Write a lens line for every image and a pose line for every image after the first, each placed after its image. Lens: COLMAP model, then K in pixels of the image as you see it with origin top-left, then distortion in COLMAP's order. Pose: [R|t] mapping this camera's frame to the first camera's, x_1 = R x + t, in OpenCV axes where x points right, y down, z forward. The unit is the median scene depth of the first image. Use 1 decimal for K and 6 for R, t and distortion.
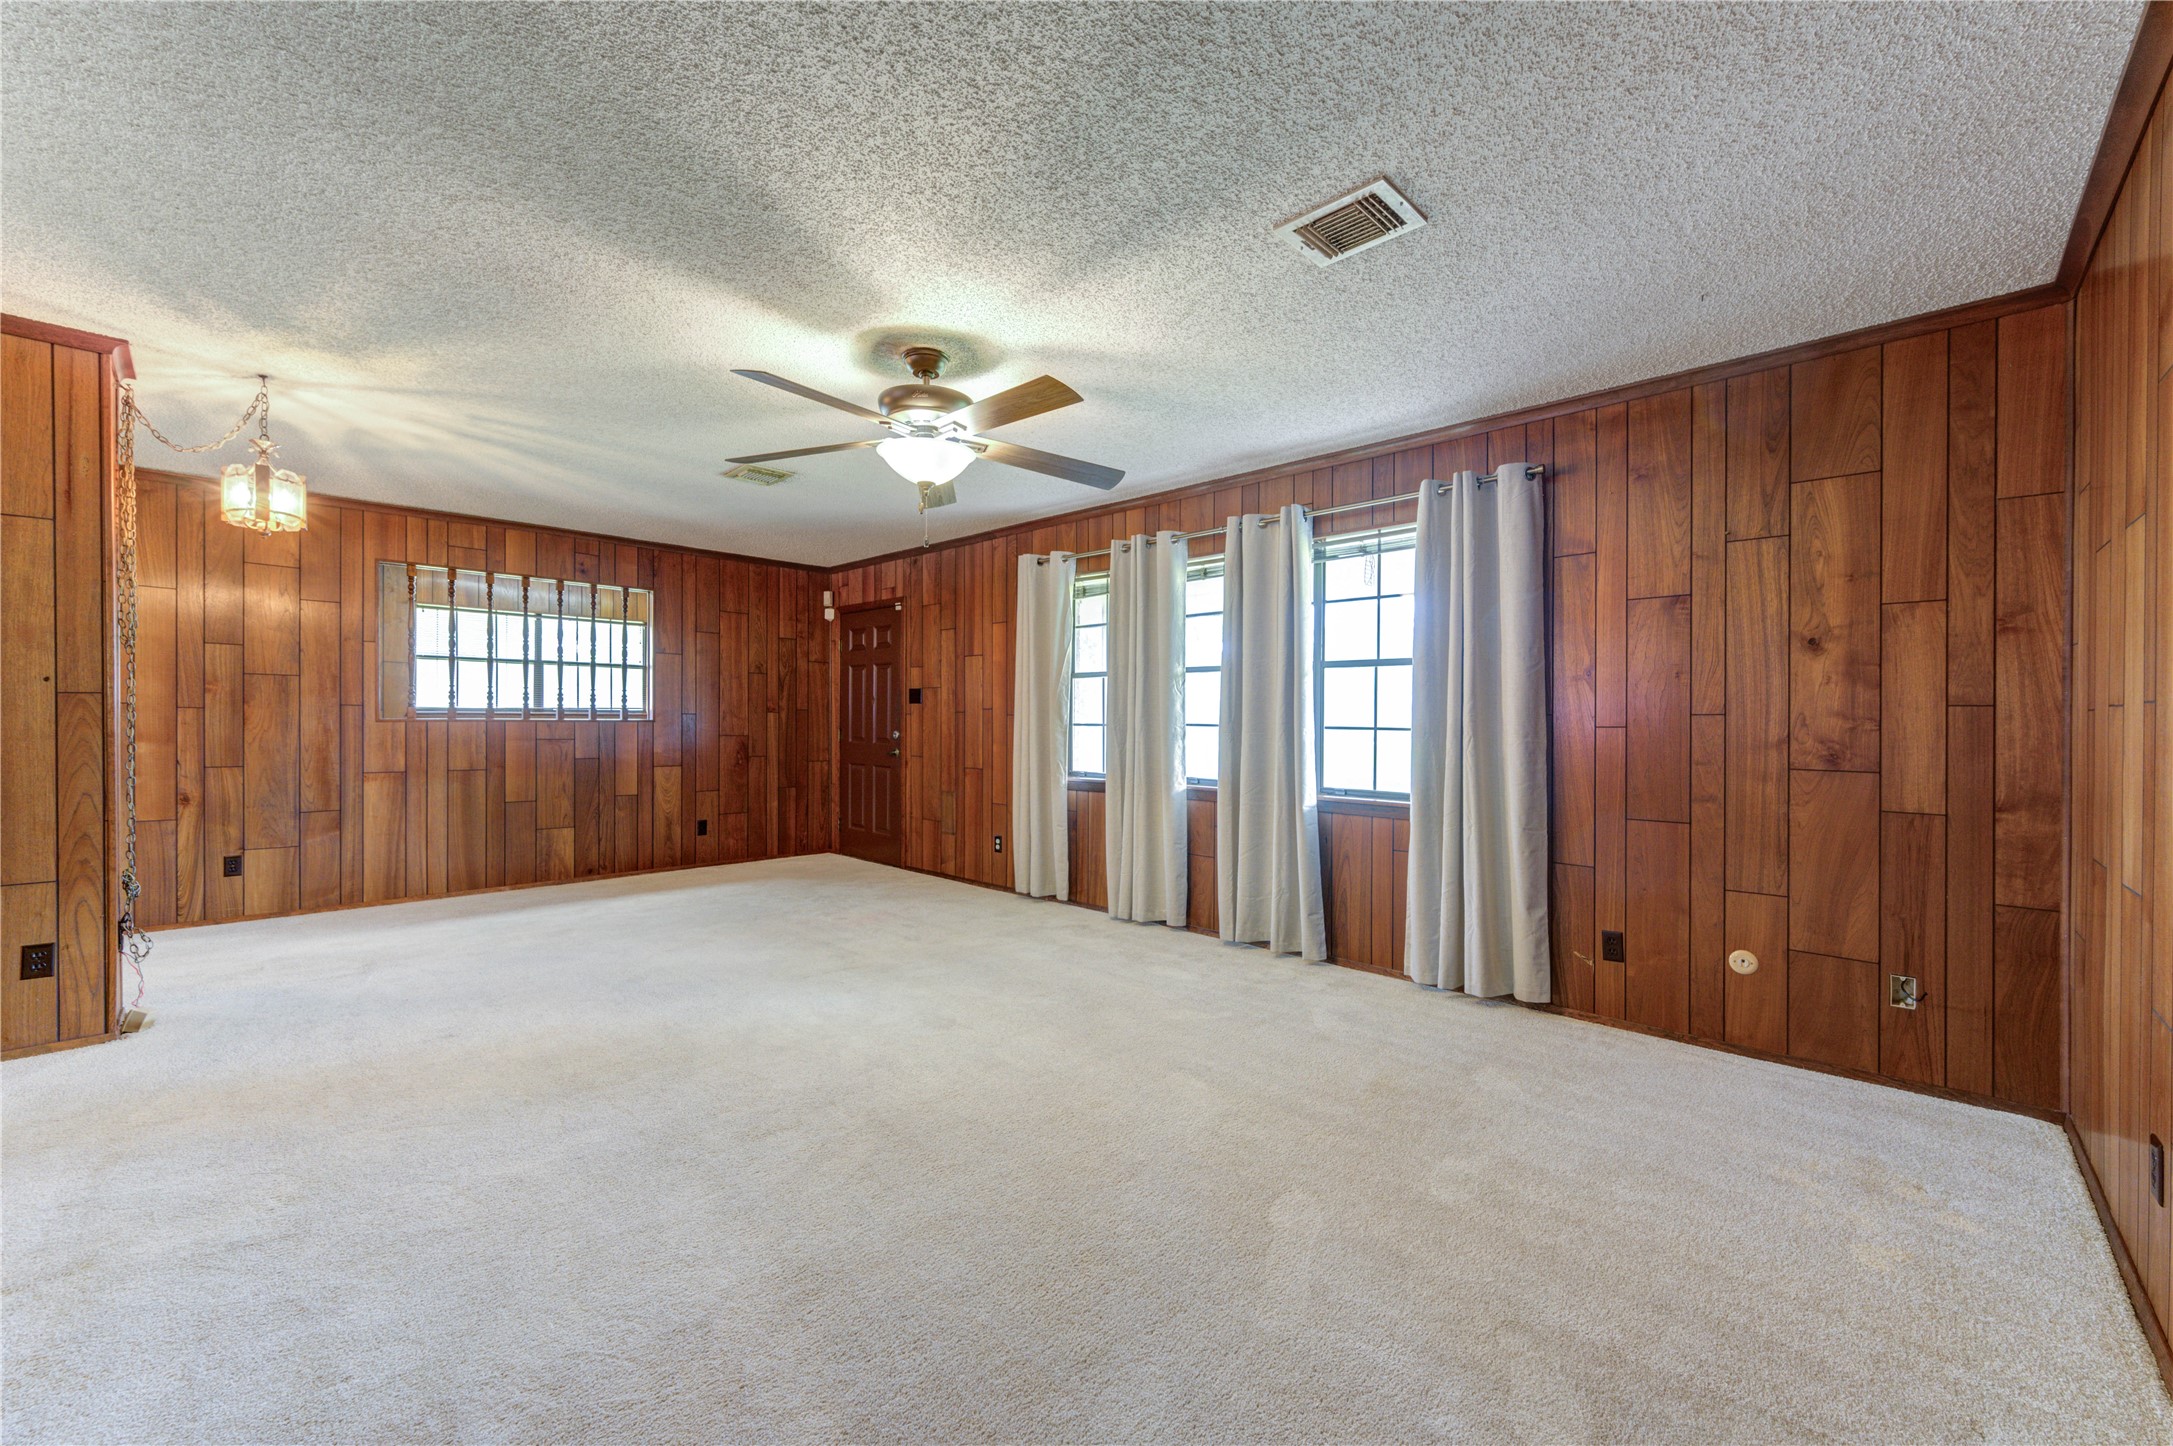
lens RADIAL K [[851.9, 0, 1104.7], [0, 851.9, 720.2], [0, 0, 1]] dist [0.000469, -0.000065]
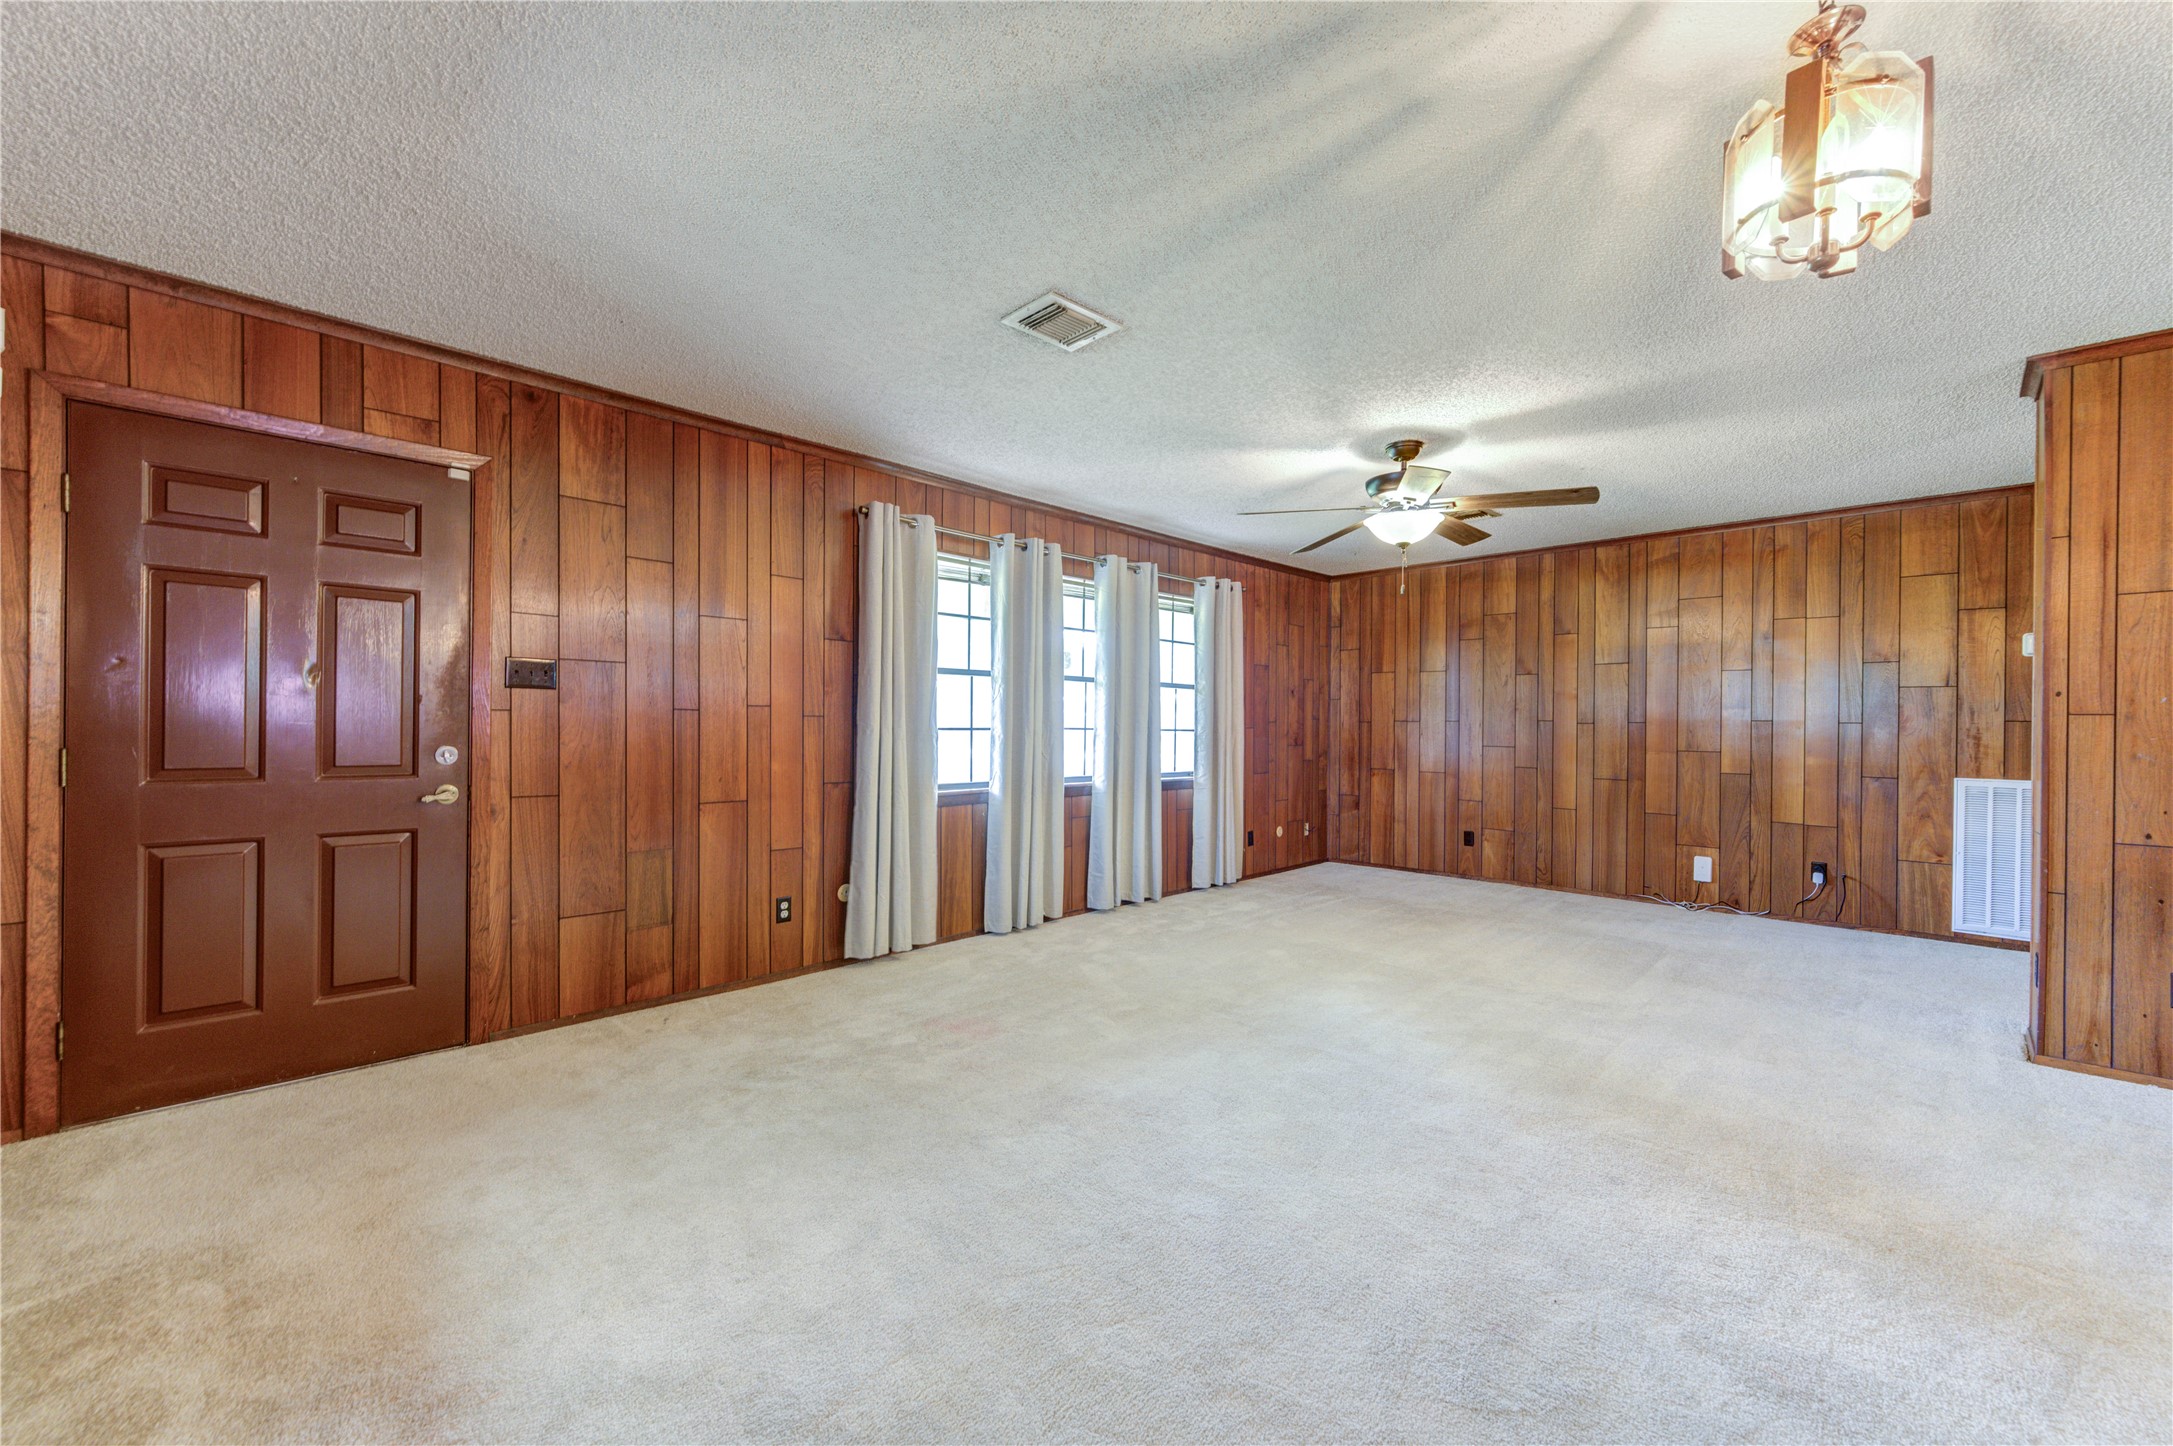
lens RADIAL K [[848.3, 0, 1097.0], [0, 848.3, 727.6], [0, 0, 1]] dist [0.002844, 0.000219]
pose [[0.026718, -0.009757, 0.999595, -0.839197], [-0.007636, 0.999921, 0.009964, -0.005559], [-0.999614, -0.007899, 0.026641, 0.795682]]
